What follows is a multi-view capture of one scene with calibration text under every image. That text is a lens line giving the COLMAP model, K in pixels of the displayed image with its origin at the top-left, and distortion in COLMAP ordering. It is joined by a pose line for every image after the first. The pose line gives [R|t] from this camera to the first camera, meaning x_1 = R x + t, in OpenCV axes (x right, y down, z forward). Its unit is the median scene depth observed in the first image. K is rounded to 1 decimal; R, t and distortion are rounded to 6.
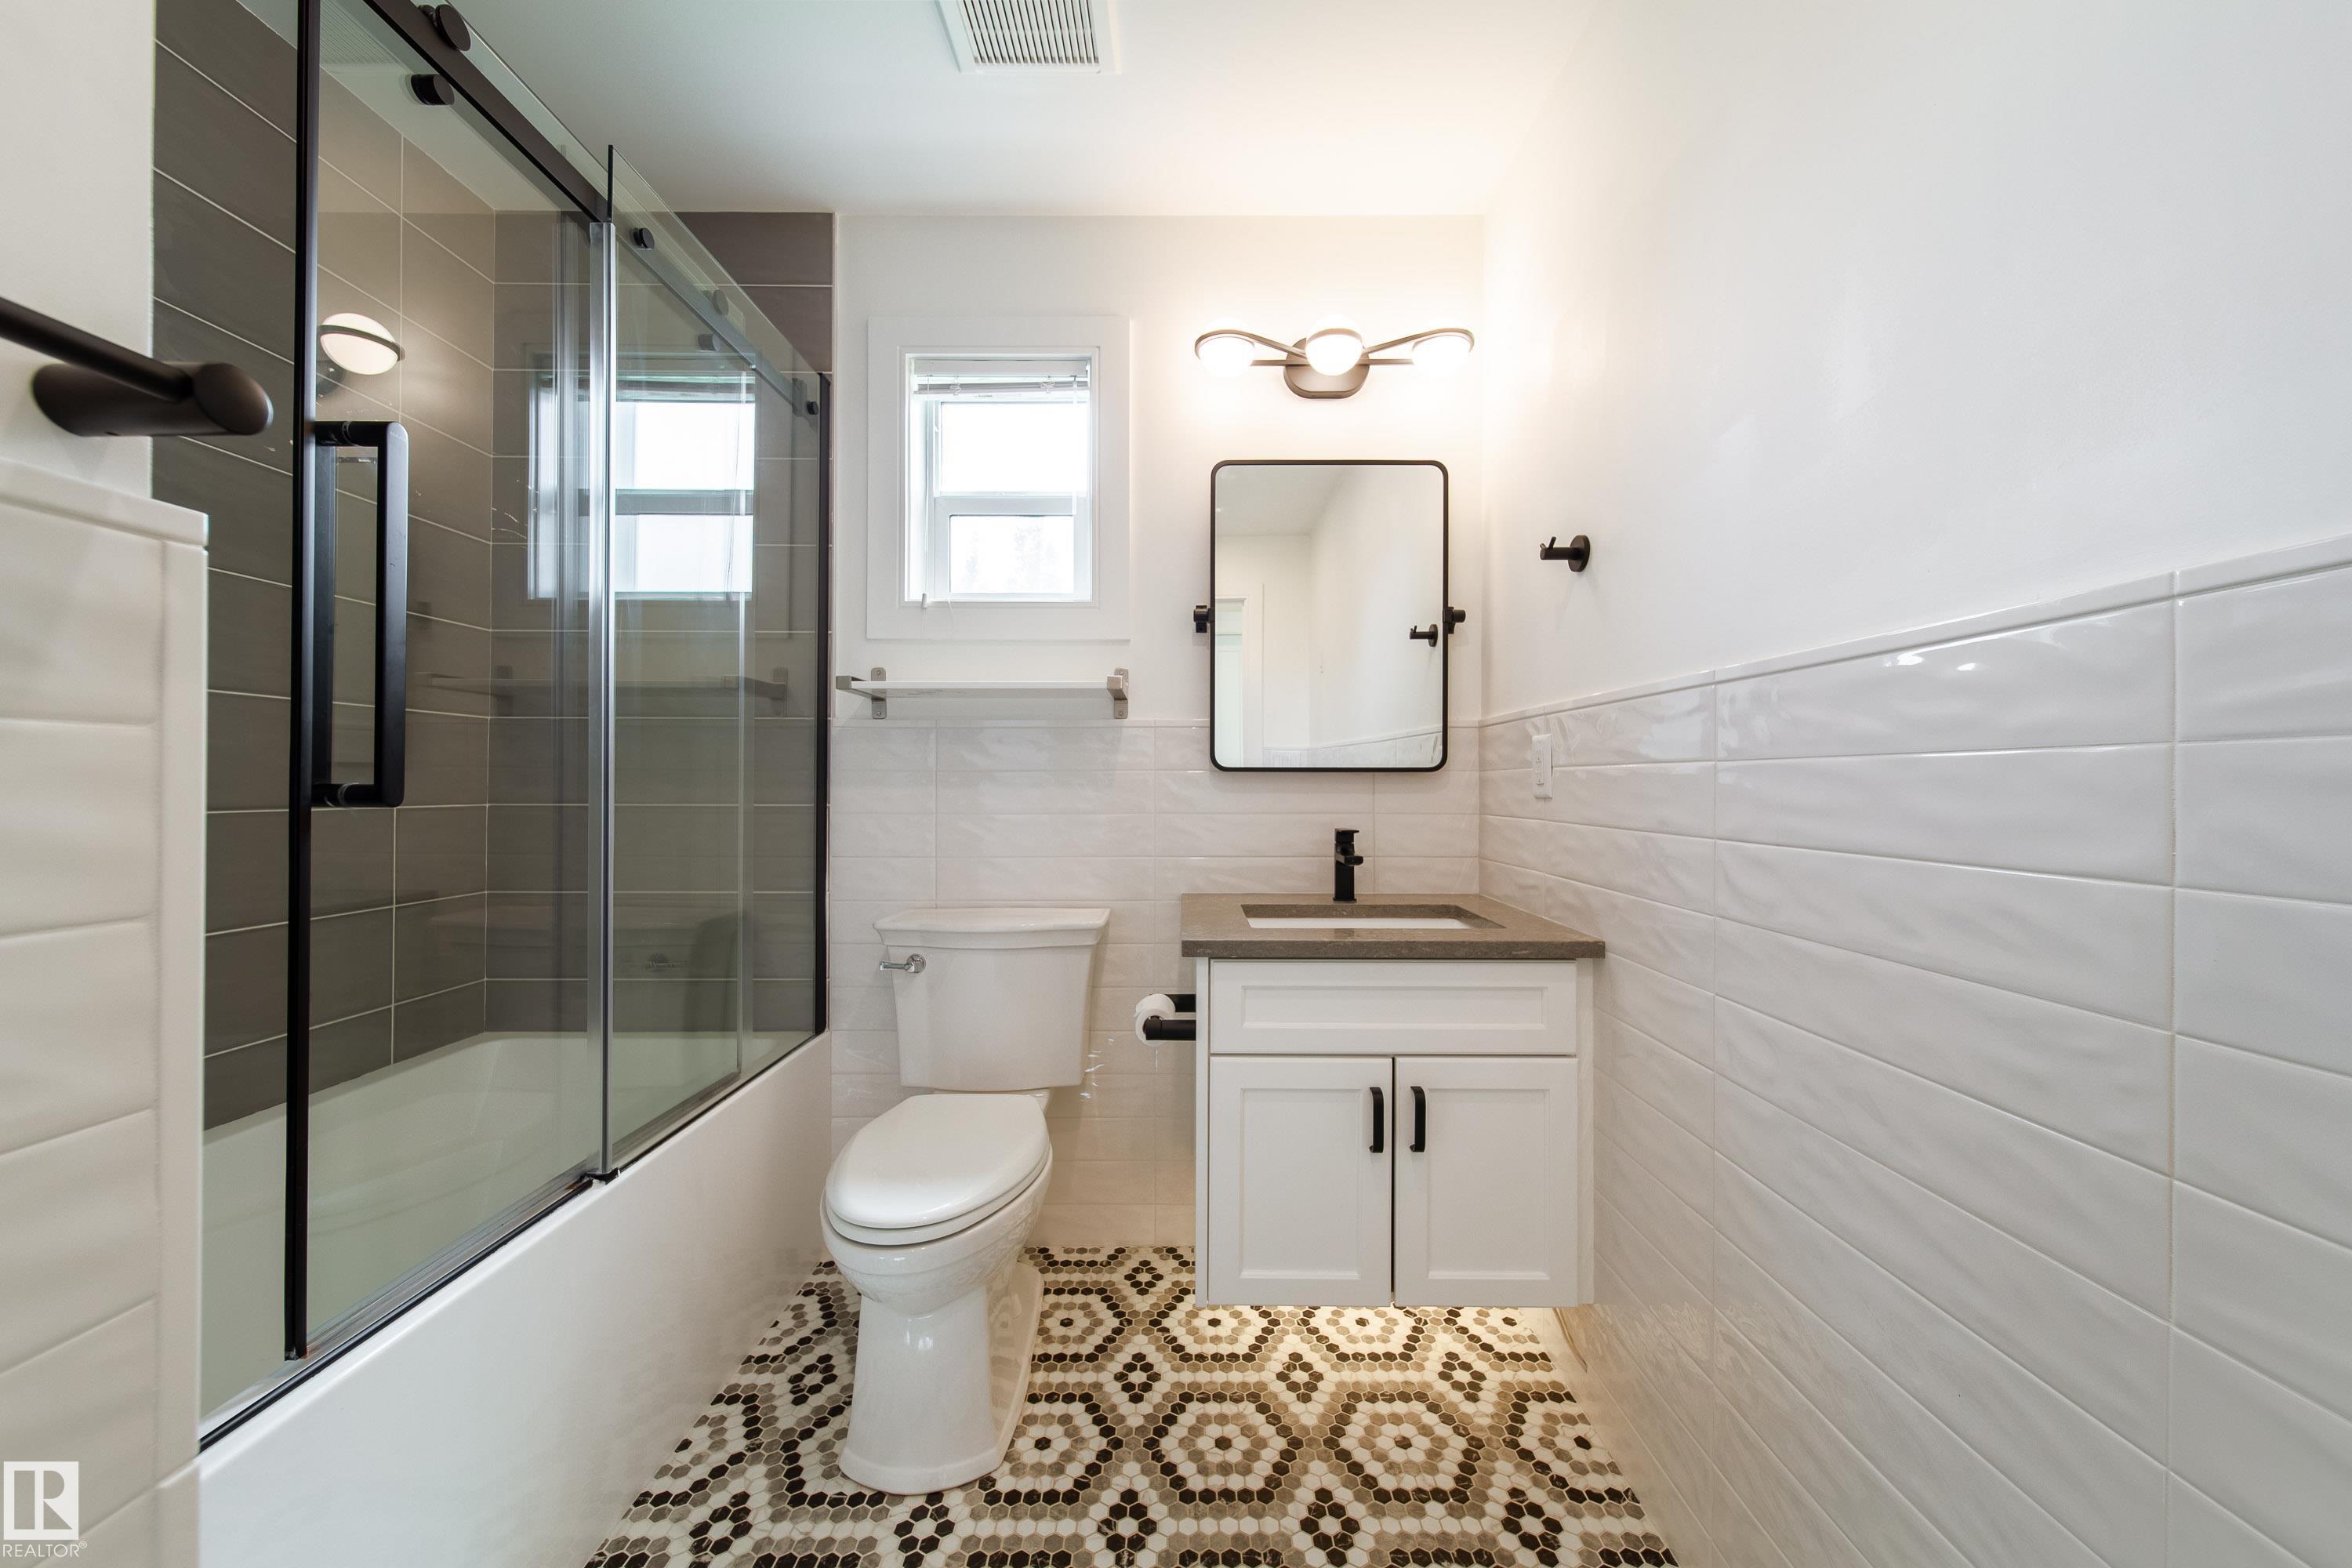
lens RADIAL K [[840.5, 0, 1180.8], [0, 840.5, 784.1], [0, 0, 1]] dist [0.003945, -0.001226]
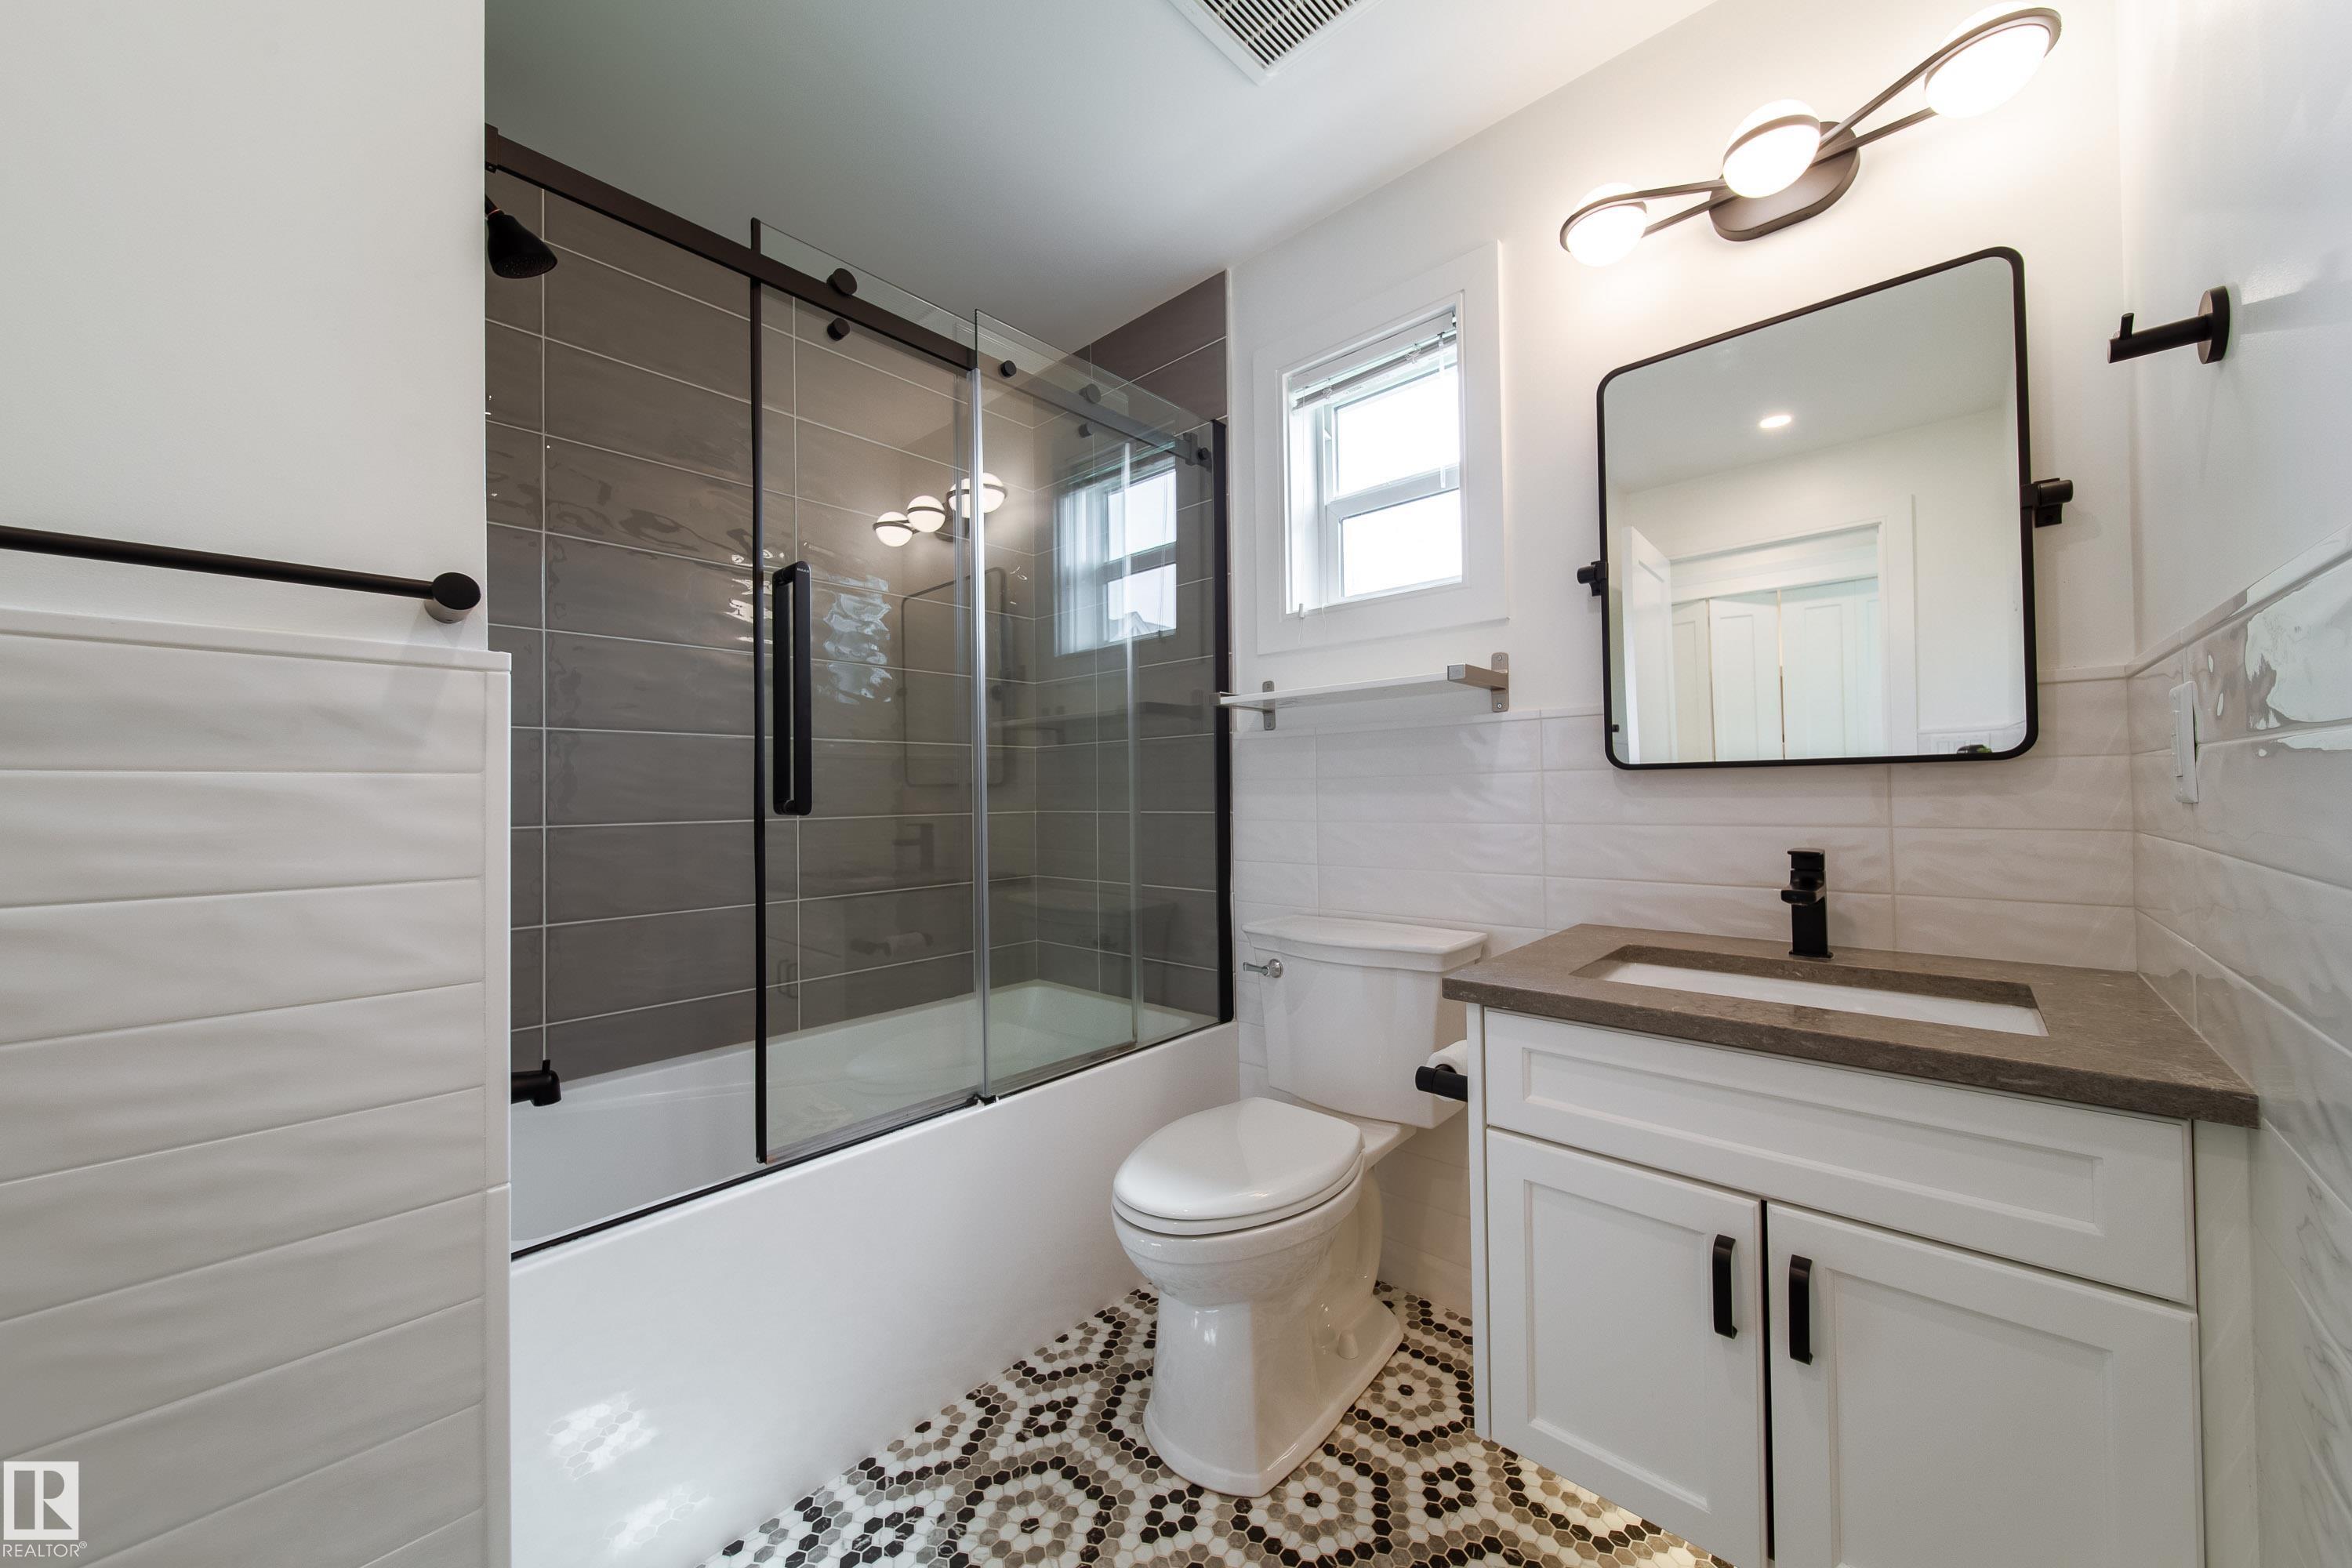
lens RADIAL K [[840.5, 0, 1176.3], [0, 840.5, 782.7], [0, 0, 1]] dist [0.003945, -0.001226]
pose [[0.741630, -0.021611, -0.670461, 0.308248], [0.016861, 0.999766, -0.013574, 0.000289], [0.670597, -0.001238, 0.741821, 0.175871]]
